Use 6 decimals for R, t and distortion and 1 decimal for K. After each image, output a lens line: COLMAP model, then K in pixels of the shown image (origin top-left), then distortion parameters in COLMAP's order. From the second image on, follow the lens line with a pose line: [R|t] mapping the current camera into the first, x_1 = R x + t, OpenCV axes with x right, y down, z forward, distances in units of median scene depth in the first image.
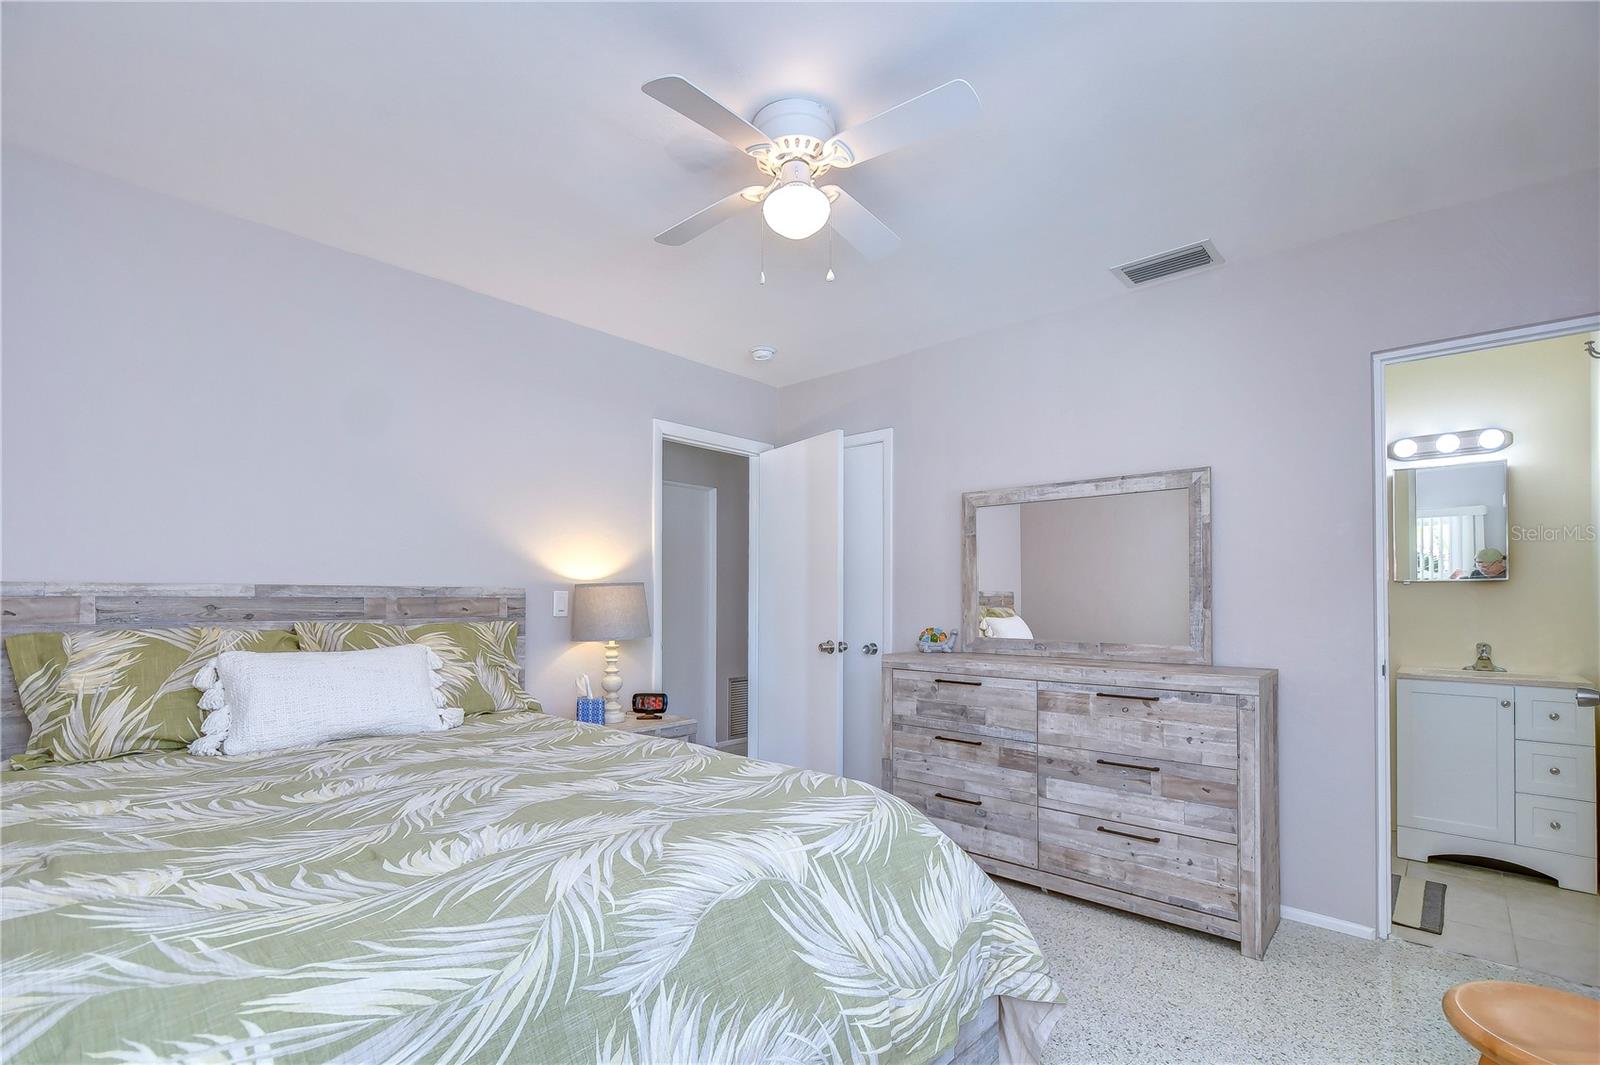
lens RADIAL K [[694.1, 0, 796.6], [0, 694.1, 604.9], [0, 0, 1]] dist [0.000311, -0.000020]
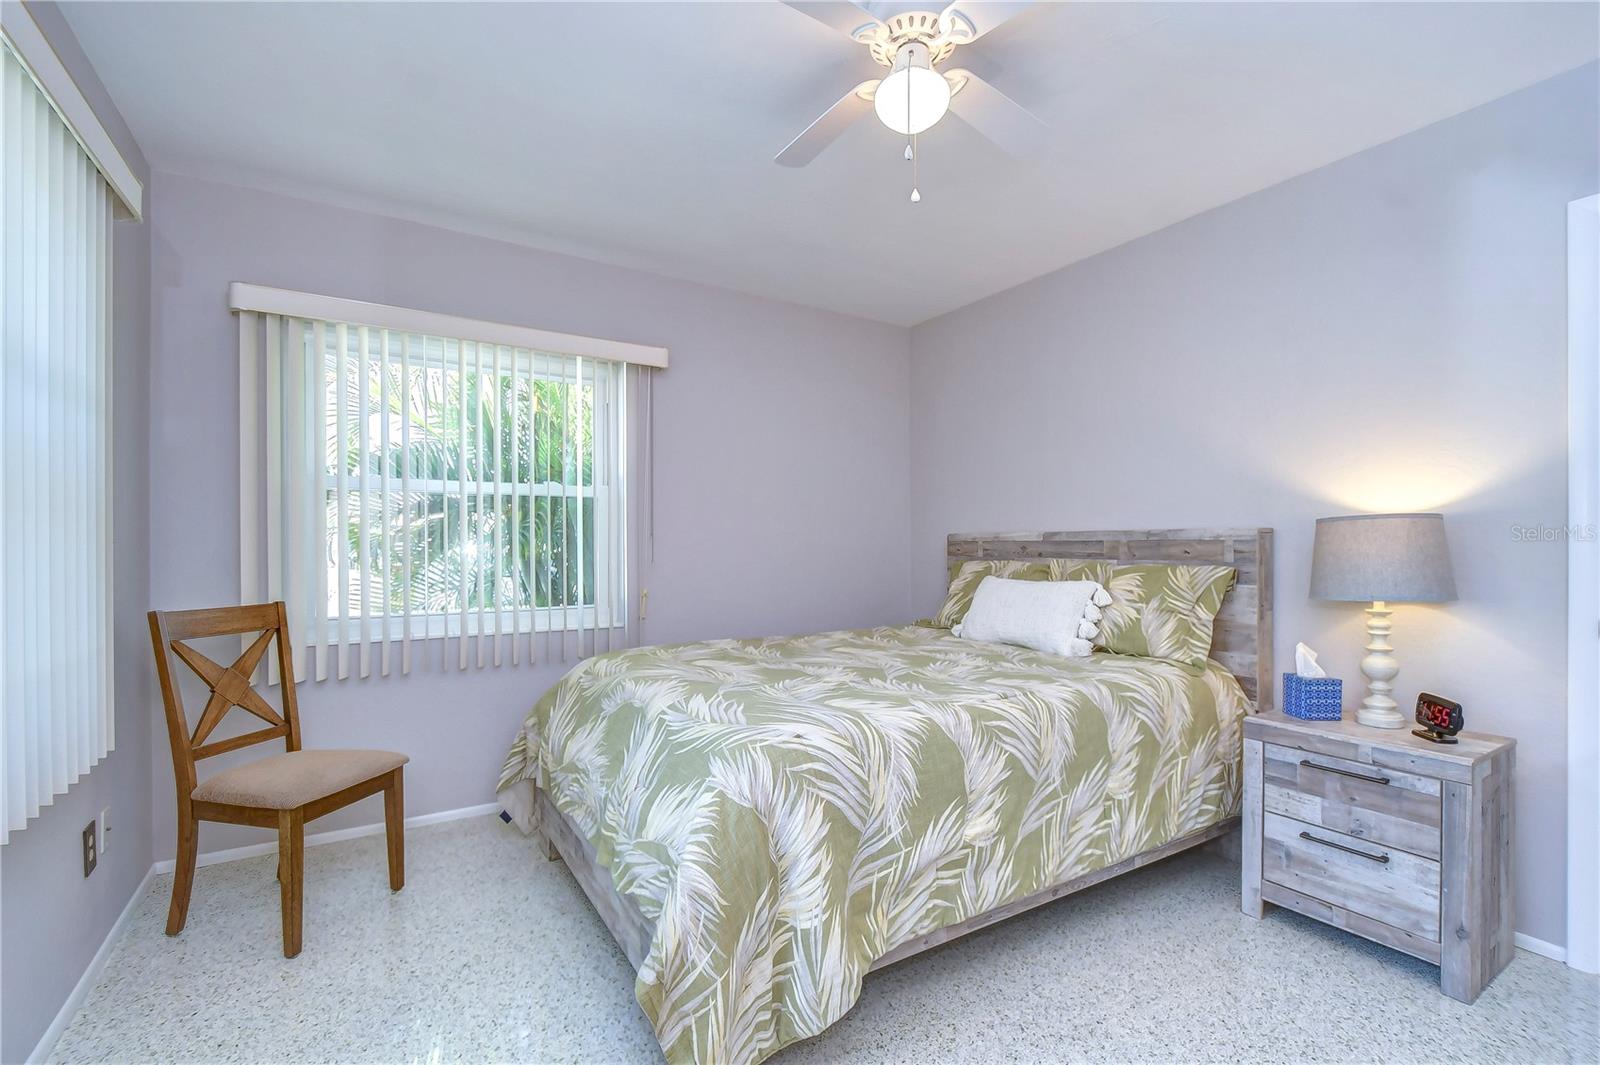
lens RADIAL K [[695.4, 0, 800.6], [0, 695.4, 562.9], [0, 0, 1]] dist [0.001445, -0.008177]
pose [[-0.259530, 0.025955, -0.965386, 0.652232], [-0.005549, 0.999582, 0.028366, -0.003431], [0.965719, 0.012719, -0.259278, 0.790459]]
